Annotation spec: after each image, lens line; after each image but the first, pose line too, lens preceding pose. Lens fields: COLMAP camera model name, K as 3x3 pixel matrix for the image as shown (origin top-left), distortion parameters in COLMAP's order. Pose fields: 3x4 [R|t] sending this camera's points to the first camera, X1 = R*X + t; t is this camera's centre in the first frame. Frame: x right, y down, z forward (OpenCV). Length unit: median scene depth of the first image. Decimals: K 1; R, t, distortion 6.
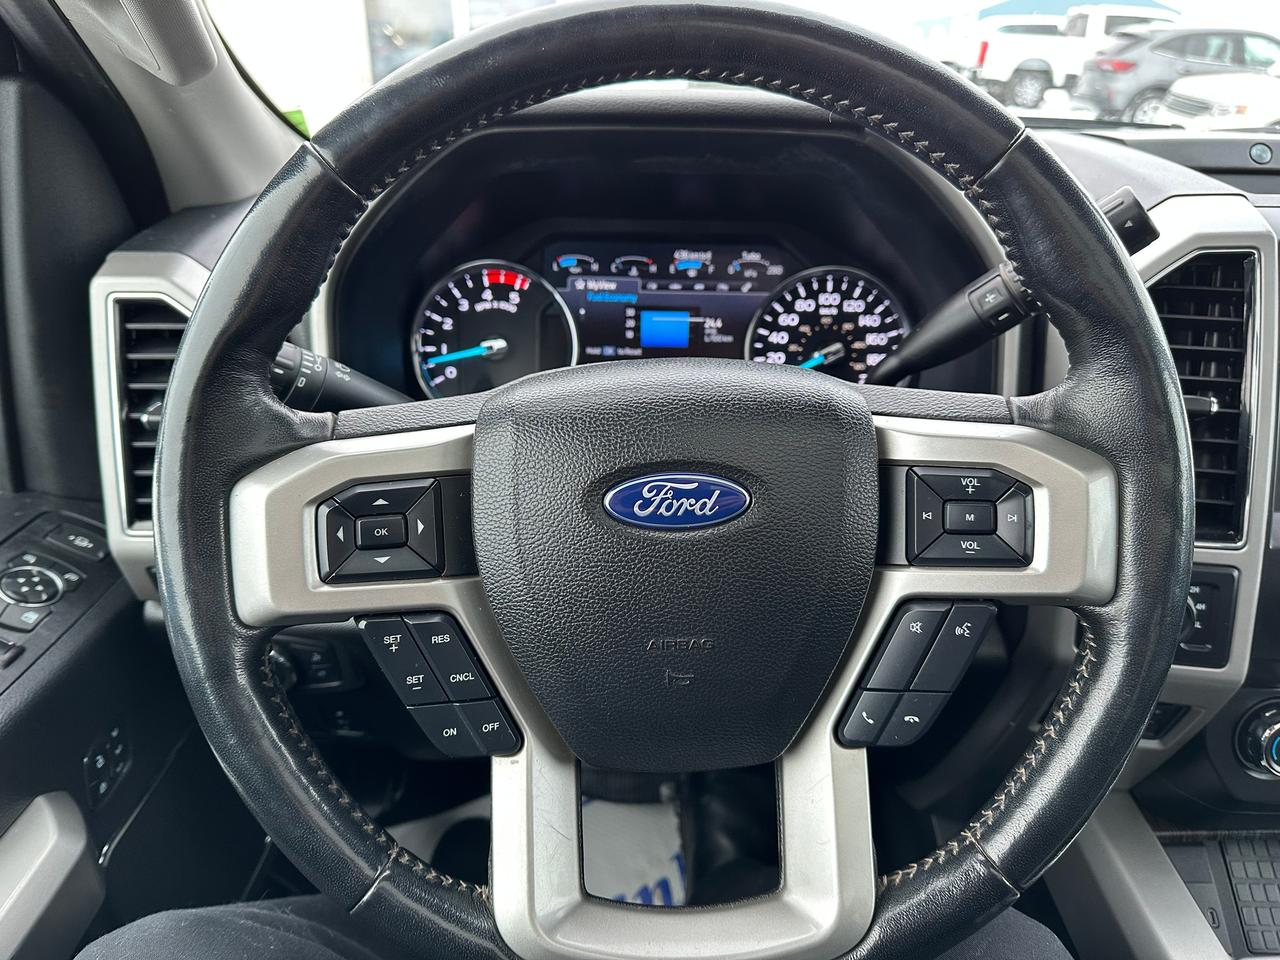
lens RADIAL K [[882.9, 0, 640.0], [0, 882.9, 480.0], [0, 0, 1]] dist [0.110668, -0.146107]
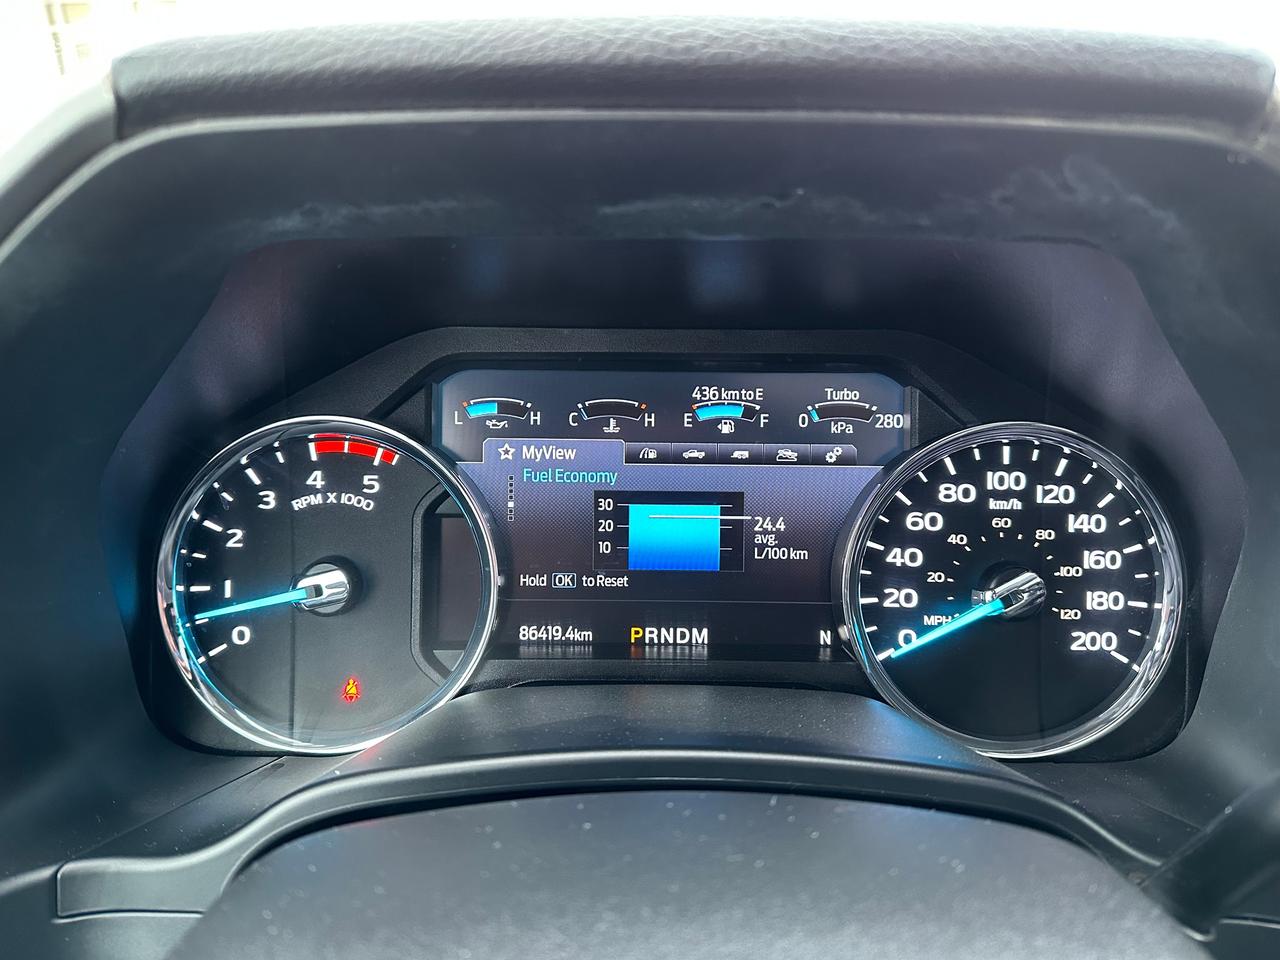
lens RADIAL K [[877.6, 0, 640.0], [0, 877.6, 480.0], [0, 0, 1]] dist [0.070721, -0.114214]
pose [[0.999890, -0.012354, 0.008153, 0.004799], [0.012820, 0.998122, -0.059901, -0.175682], [-0.007397, 0.059999, 0.998171, 0.506673]]
